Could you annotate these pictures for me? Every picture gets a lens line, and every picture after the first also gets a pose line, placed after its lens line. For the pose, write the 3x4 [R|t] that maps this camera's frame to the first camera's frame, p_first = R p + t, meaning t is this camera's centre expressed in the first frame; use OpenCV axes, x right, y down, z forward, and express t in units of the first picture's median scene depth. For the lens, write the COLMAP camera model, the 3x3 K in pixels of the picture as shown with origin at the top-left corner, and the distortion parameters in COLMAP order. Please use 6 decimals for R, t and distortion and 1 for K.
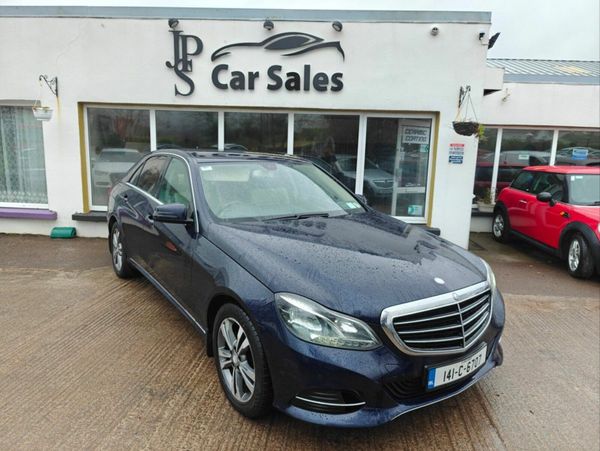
lens RADIAL K [[415.4, 0, 297.2], [0, 415.4, 223.6], [0, 0, 1]] dist [0.044031, -0.047009]
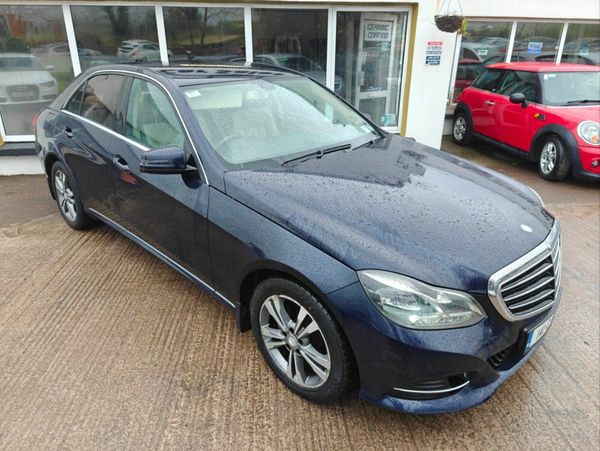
lens RADIAL K [[415.4, 0, 301.4], [0, 415.4, 222.6], [0, 0, 1]] dist [0.044031, -0.047009]
pose [[0.980466, -0.099395, 0.169728, -0.098985], [0.058307, 0.971011, 0.231816, -0.038720], [-0.187849, -0.217391, 0.957838, 0.100259]]
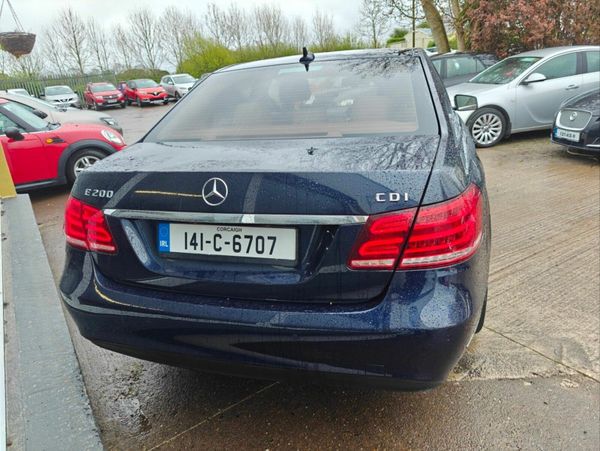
lens RADIAL K [[415.4, 0, 301.9], [0, 415.4, 221.7], [0, 0, 1]] dist [0.044031, -0.047009]
pose [[-0.619253, -0.247639, 0.745118, -0.513241], [0.189076, 0.874010, 0.447613, -0.183188], [-0.762087, 0.418070, -0.494410, 1.074687]]
